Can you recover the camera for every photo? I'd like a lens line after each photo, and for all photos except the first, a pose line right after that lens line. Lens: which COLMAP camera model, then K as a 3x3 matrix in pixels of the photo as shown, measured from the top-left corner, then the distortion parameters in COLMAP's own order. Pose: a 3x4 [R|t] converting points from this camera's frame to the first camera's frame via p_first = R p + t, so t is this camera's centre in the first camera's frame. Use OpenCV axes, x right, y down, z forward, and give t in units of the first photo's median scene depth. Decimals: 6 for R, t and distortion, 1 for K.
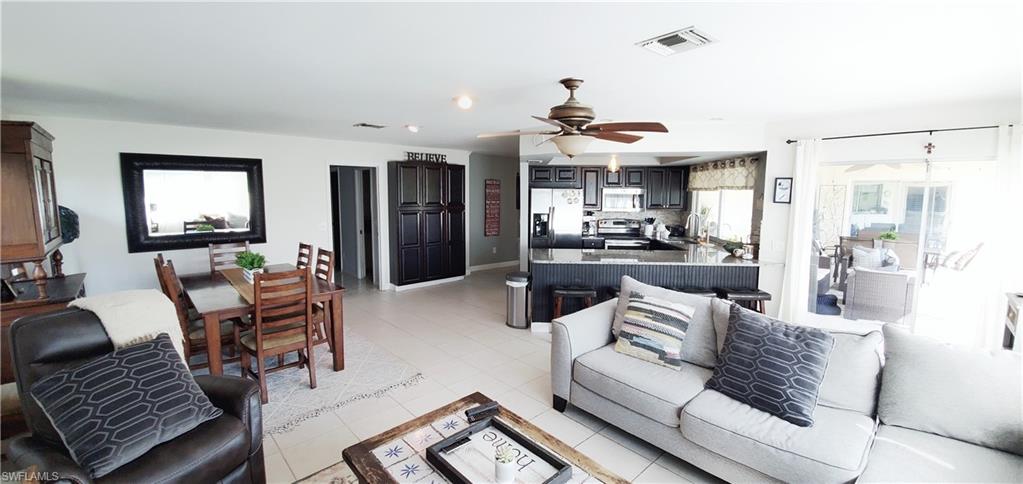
lens RADIAL K [[401.6, 0, 510.1], [0, 401.6, 228.7], [0, 0, 1]] dist [-0.006974, -0.000238]
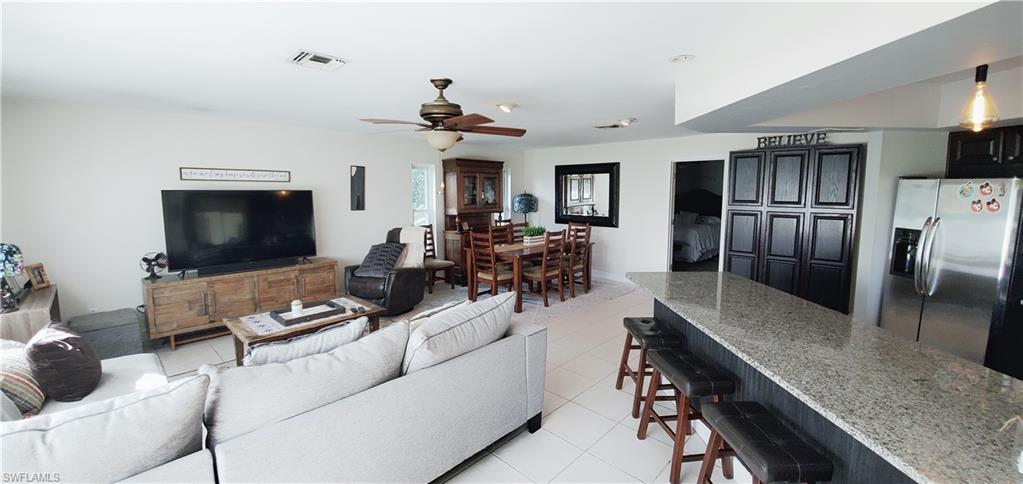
lens RADIAL K [[401.6, 0, 510.1], [0, 401.6, 228.7], [0, 0, 1]] dist [-0.006974, -0.000238]
pose [[0.045874, 0.097088, -0.994218, 0.672751], [-0.093450, 0.991318, 0.092493, -0.050620], [0.994567, 0.088667, 0.054549, 0.618573]]
